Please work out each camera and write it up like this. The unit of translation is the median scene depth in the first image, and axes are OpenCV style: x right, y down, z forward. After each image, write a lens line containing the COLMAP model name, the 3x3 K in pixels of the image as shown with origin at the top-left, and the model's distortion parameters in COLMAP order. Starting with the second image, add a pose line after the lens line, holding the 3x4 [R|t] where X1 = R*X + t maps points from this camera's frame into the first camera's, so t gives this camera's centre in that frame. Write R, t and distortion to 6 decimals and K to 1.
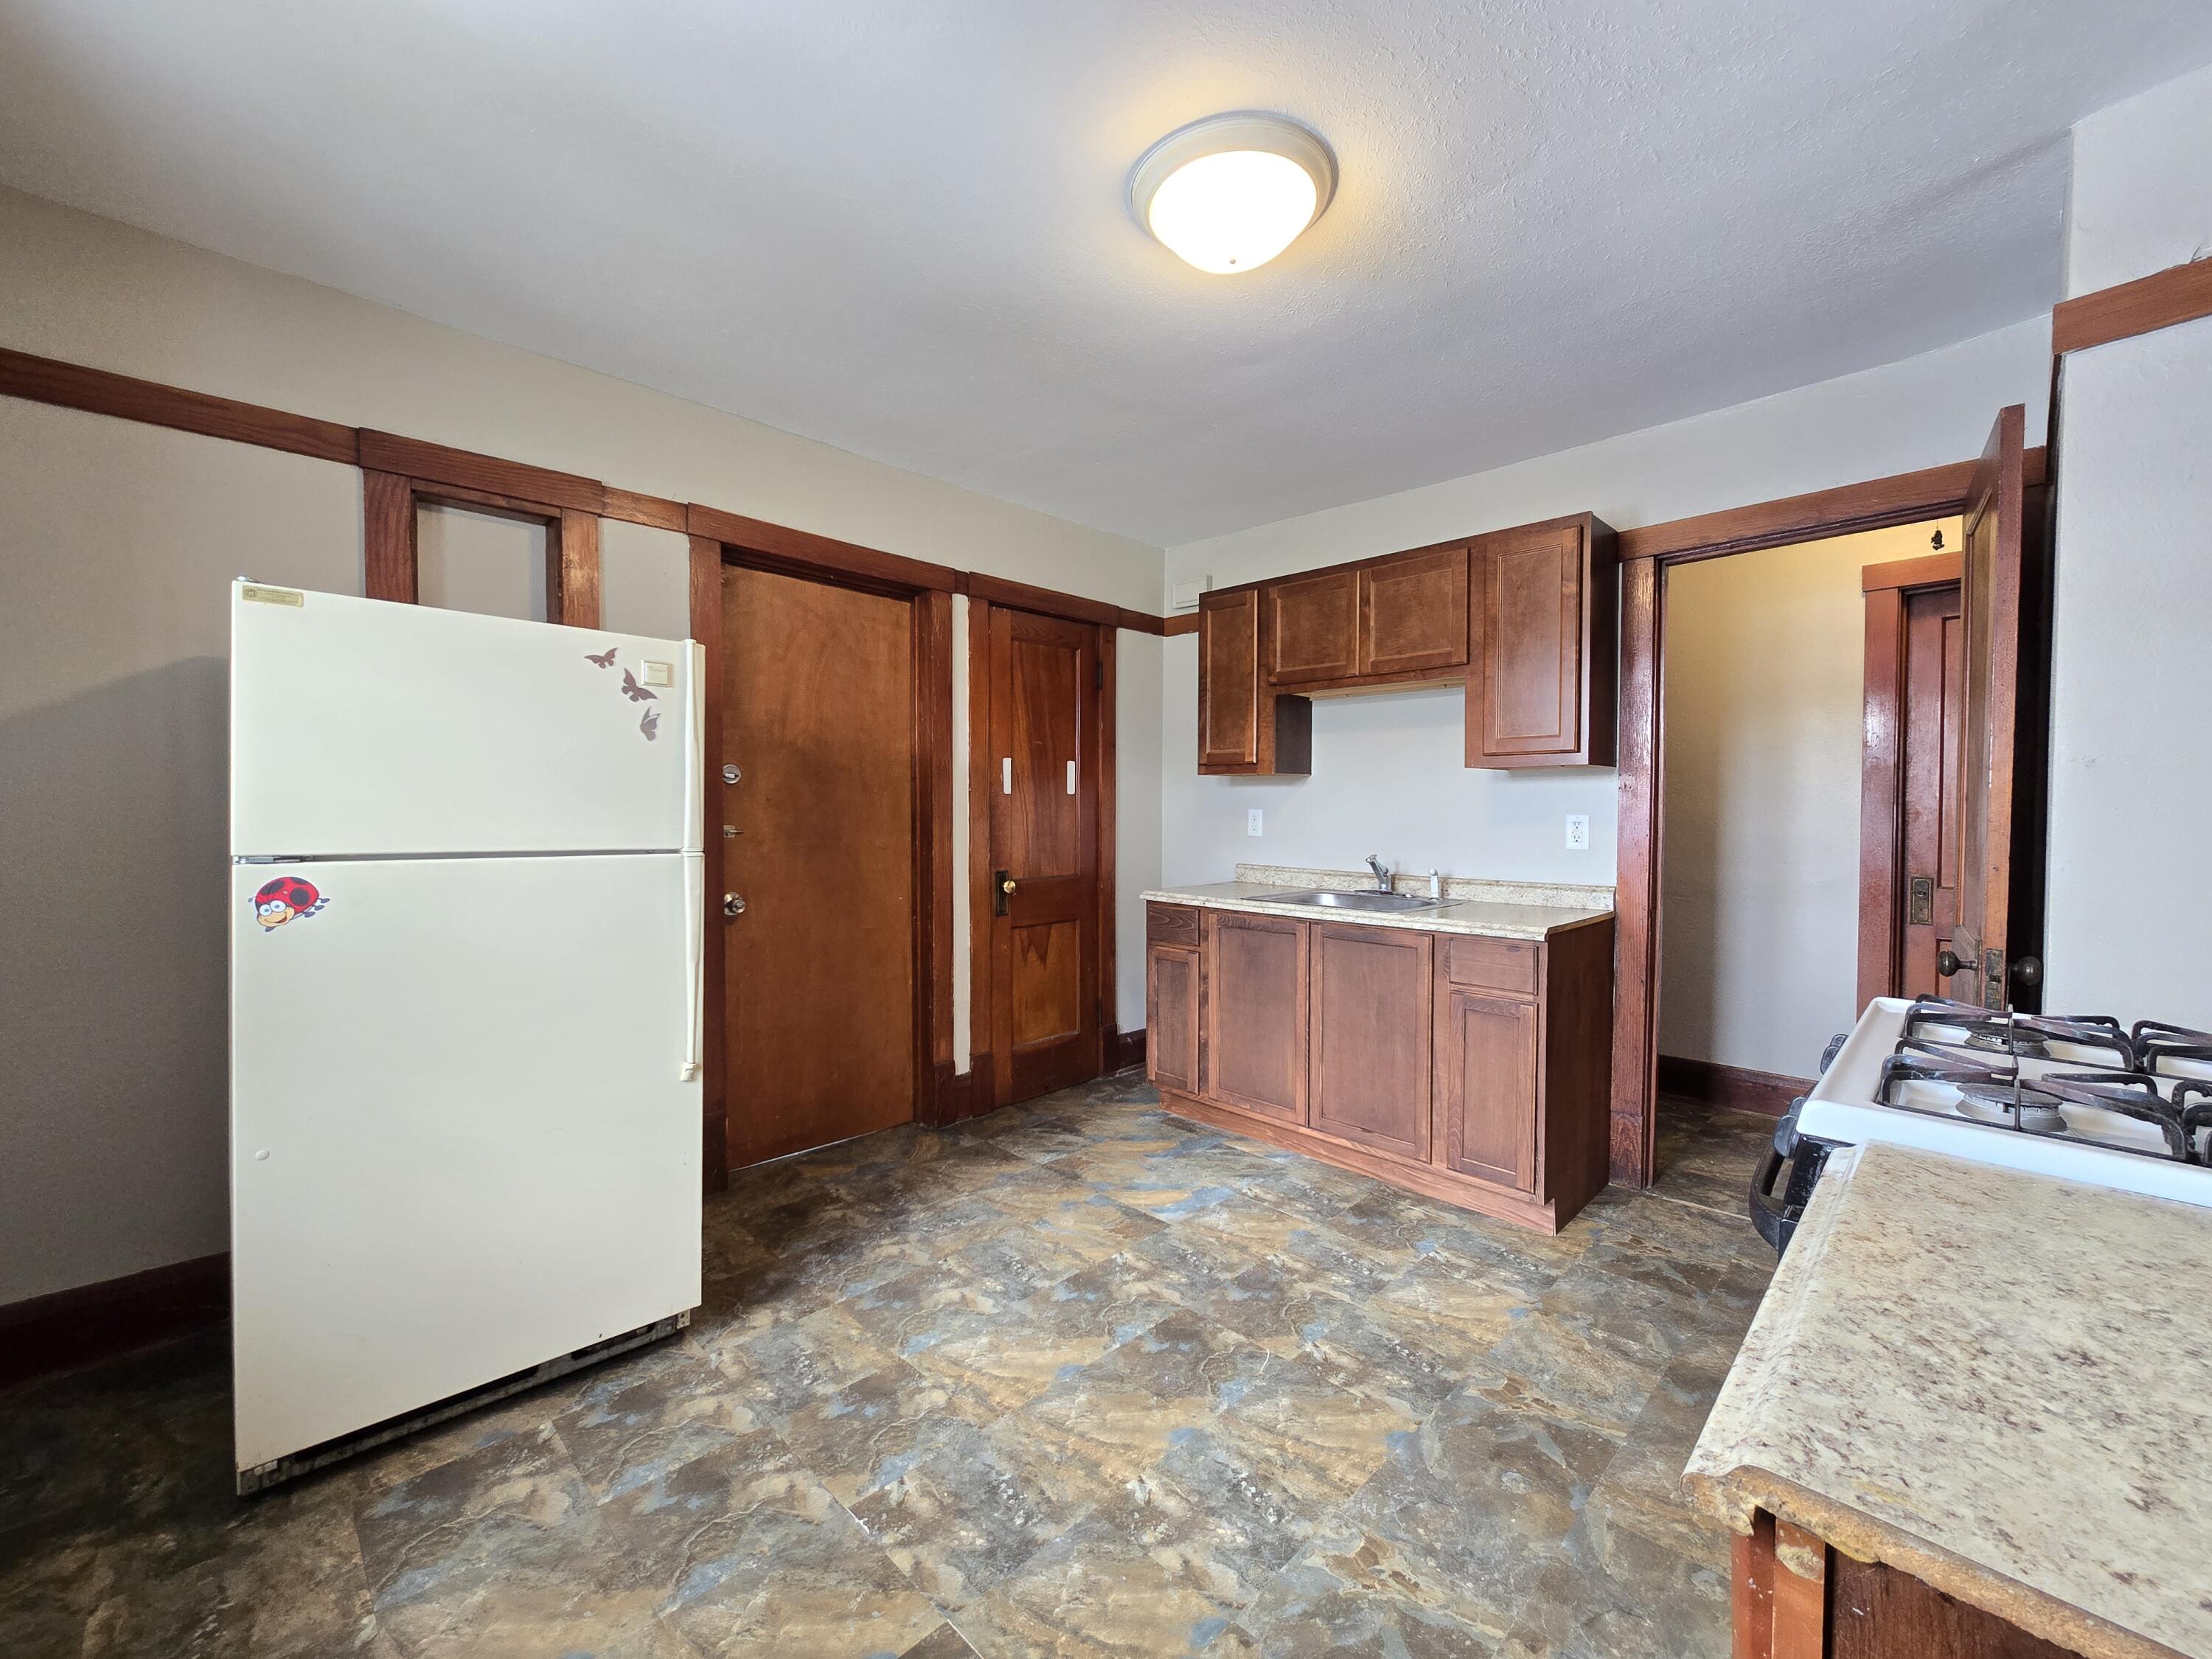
lens RADIAL K [[894.1, 0, 1123.2], [0, 894.1, 823.3], [0, 0, 1]] dist [-0.001722, 0.000289]
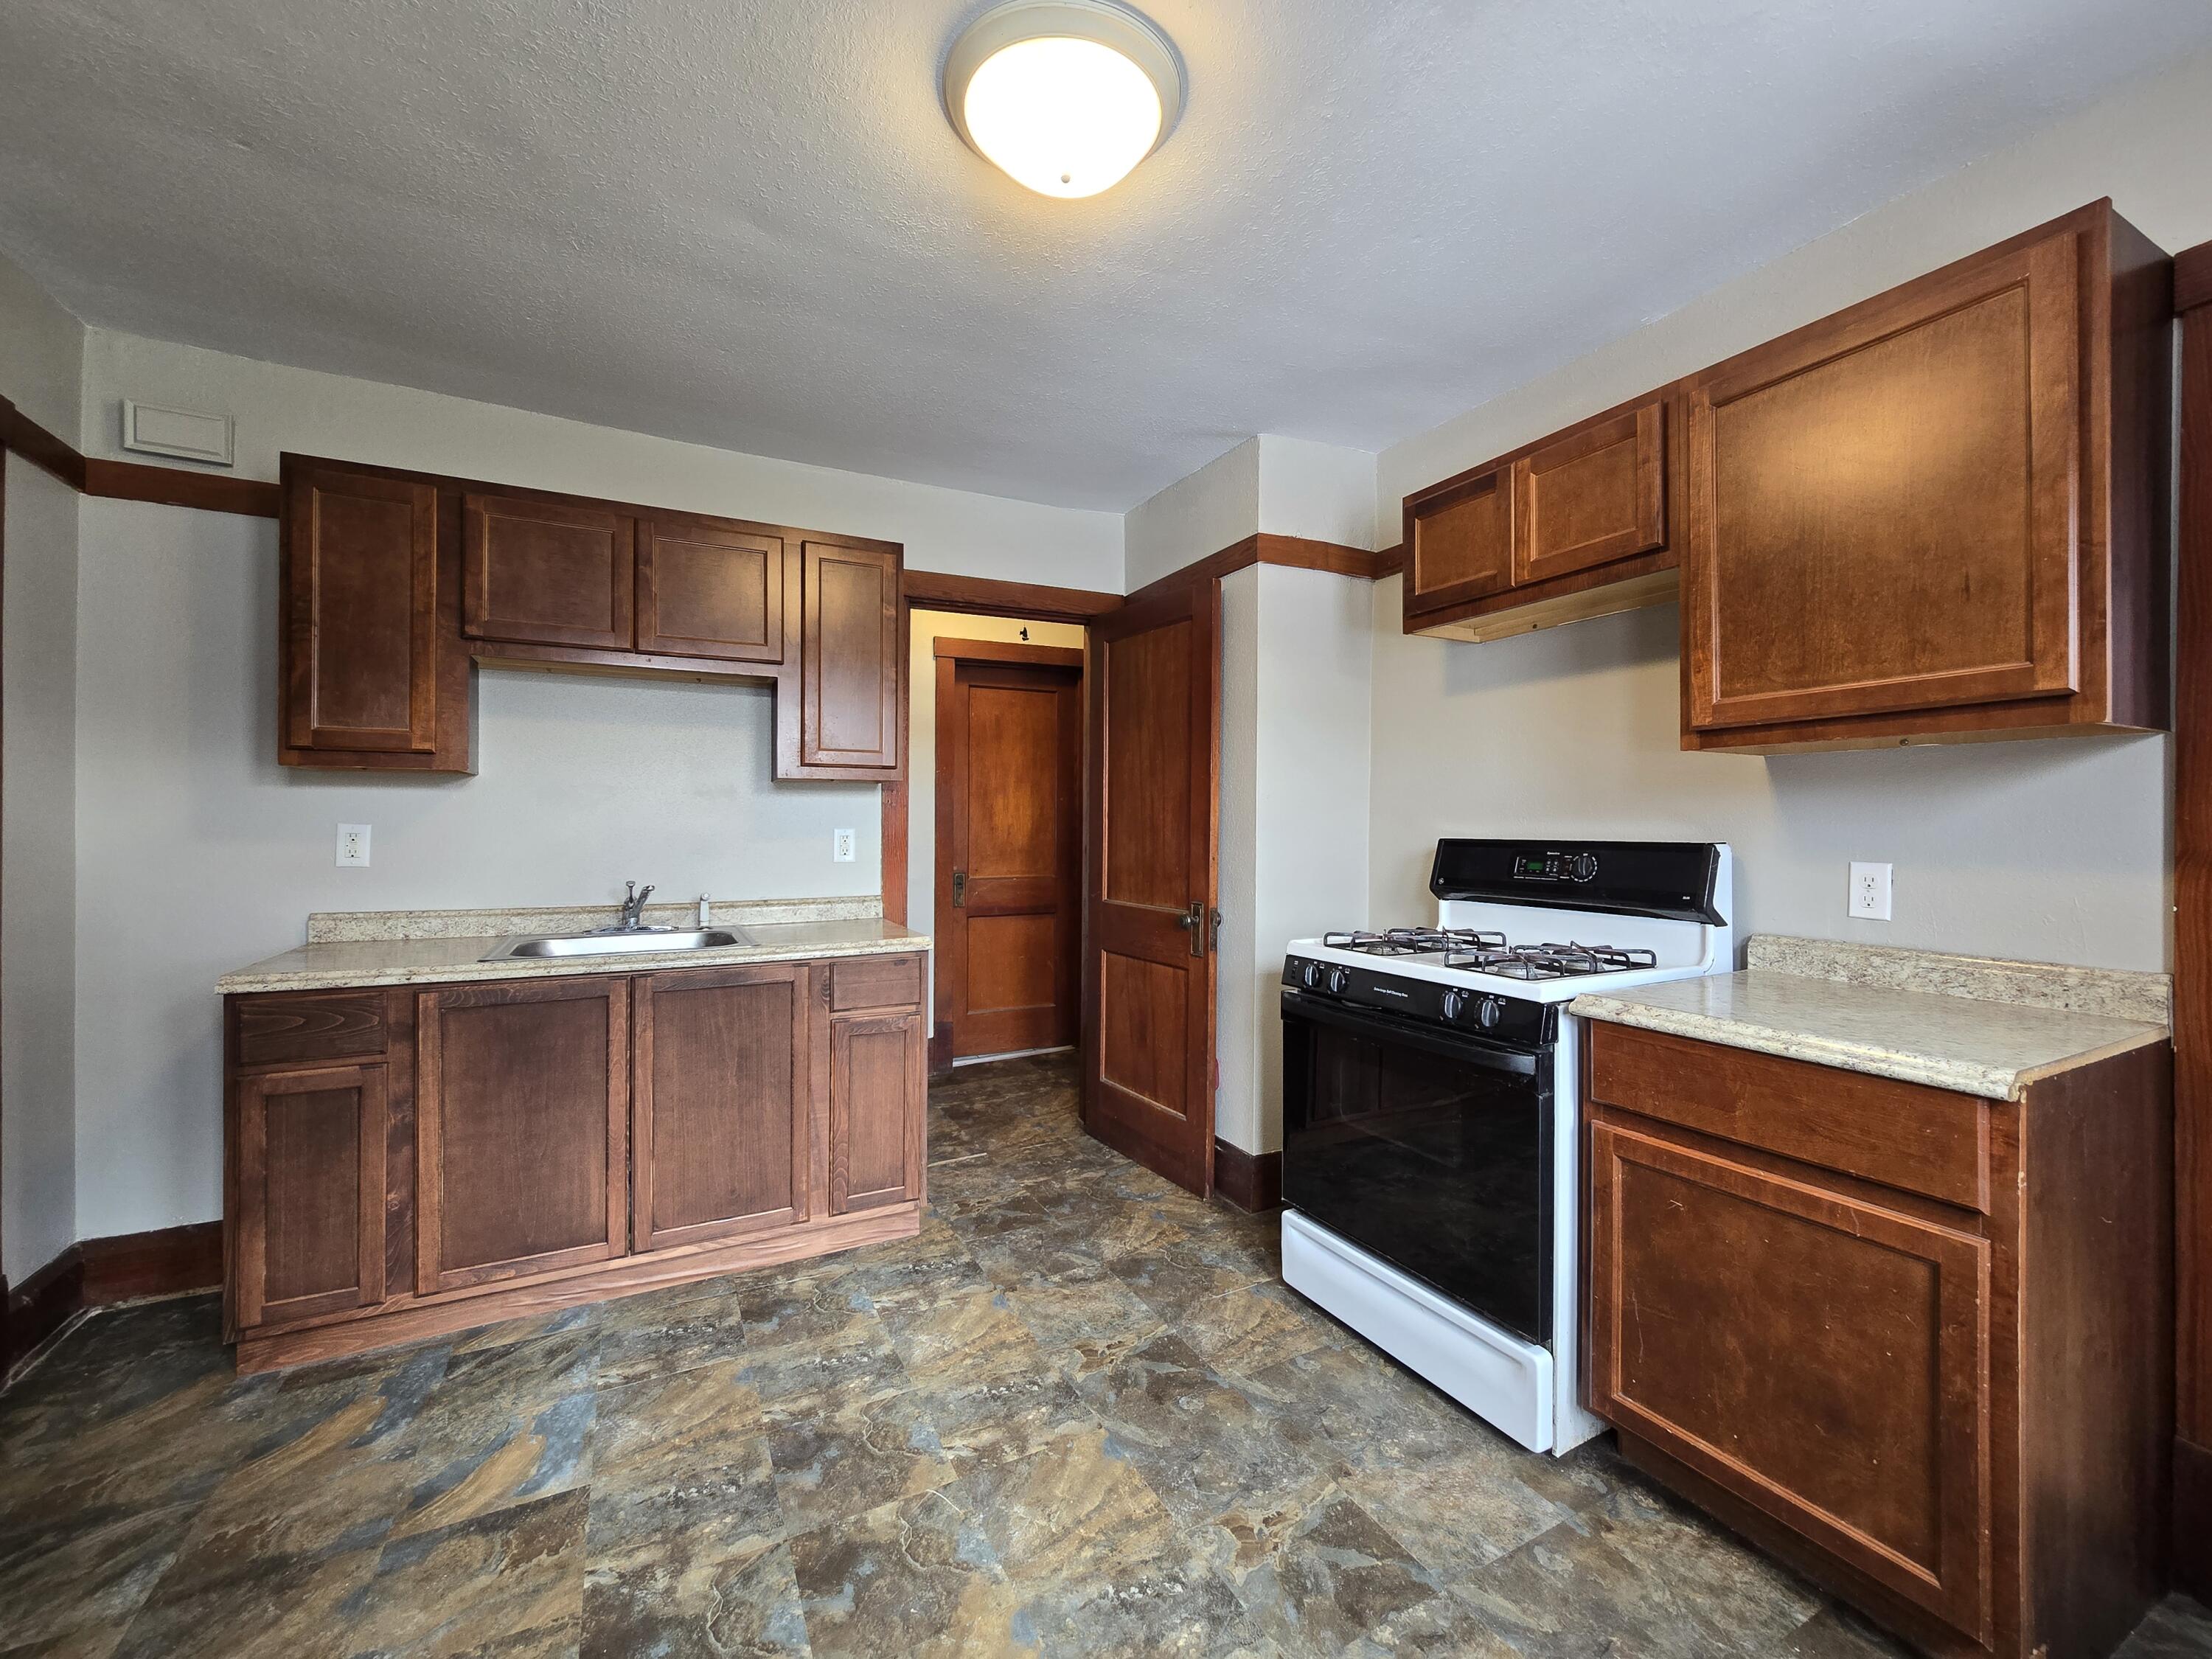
lens RADIAL K [[894.1, 0, 1123.2], [0, 894.1, 823.3], [0, 0, 1]] dist [-0.001722, 0.000289]
pose [[0.308703, -0.002181, 0.951156, -0.459816], [0.016690, 0.999856, -0.003125, -0.008427], [-0.951012, 0.016840, 0.308695, 0.475068]]
